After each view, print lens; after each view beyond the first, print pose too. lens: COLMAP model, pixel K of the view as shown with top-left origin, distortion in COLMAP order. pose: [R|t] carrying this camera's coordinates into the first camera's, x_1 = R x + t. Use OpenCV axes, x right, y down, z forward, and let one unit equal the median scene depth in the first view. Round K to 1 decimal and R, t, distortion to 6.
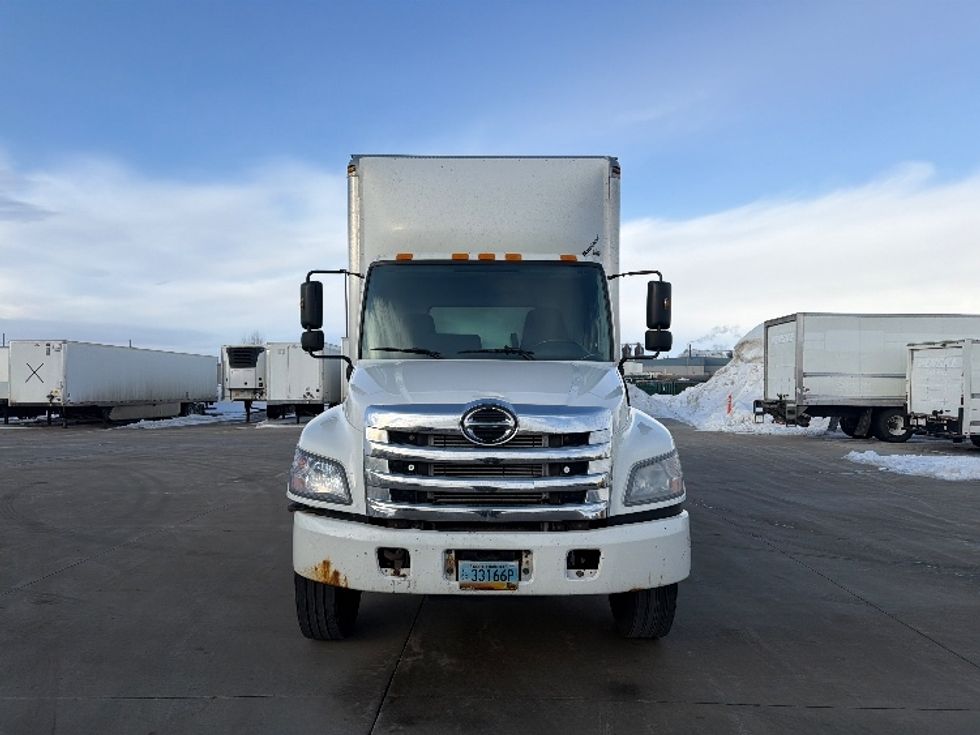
lens RADIAL K [[691.4, 0, 492.0], [0, 691.4, 375.8], [0, 0, 1]] dist [0.029924, -0.005953]
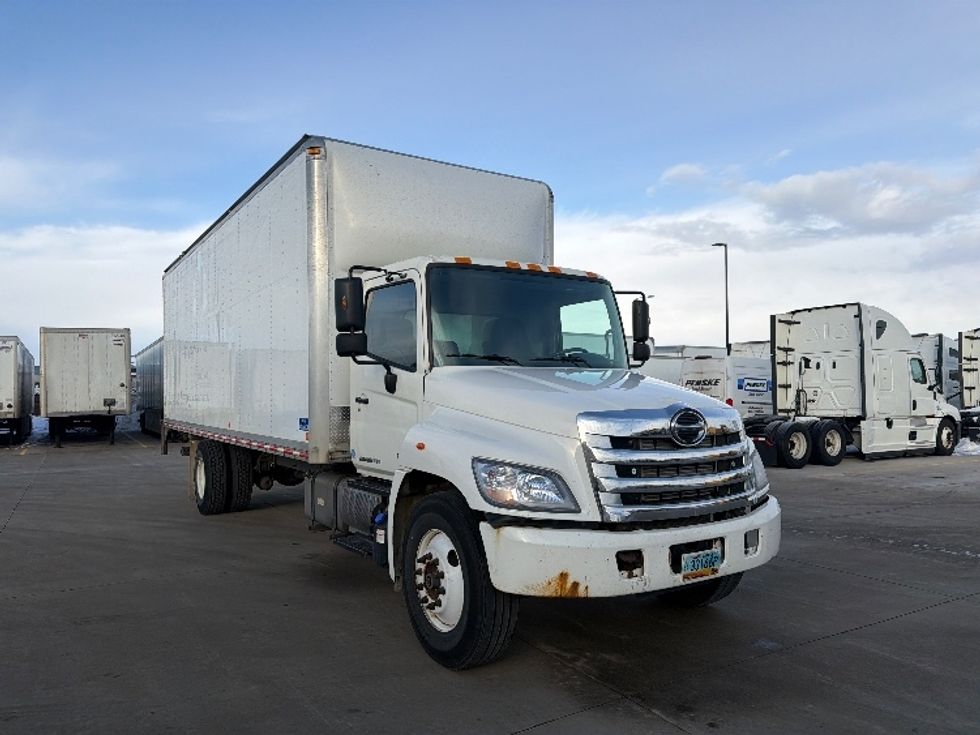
lens RADIAL K [[695.5, 0, 484.8], [0, 695.5, 370.9], [0, 0, 1]] dist [0.054695, -0.064864]
pose [[0.847838, 0.005893, 0.530223, -0.858134], [0.003138, 0.999865, -0.016130, -0.002235], [-0.530247, 0.015340, 0.847705, 0.223090]]
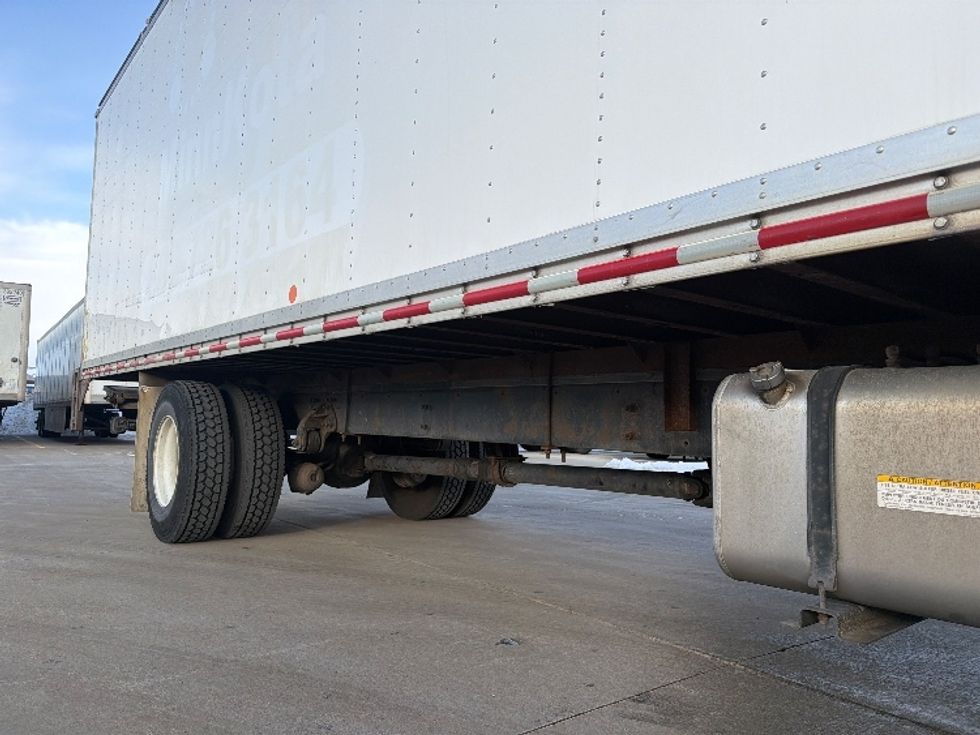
lens RADIAL K [[708.2, 0, 494.8], [0, 708.2, 370.6], [0, 0, 1]] dist [0.004488, 0.000757]
pose [[0.781976, 0.072440, 0.619085, -0.694054], [-0.040904, 0.997047, -0.064999, 0.244212], [-0.621965, 0.025505, 0.782629, 1.654910]]
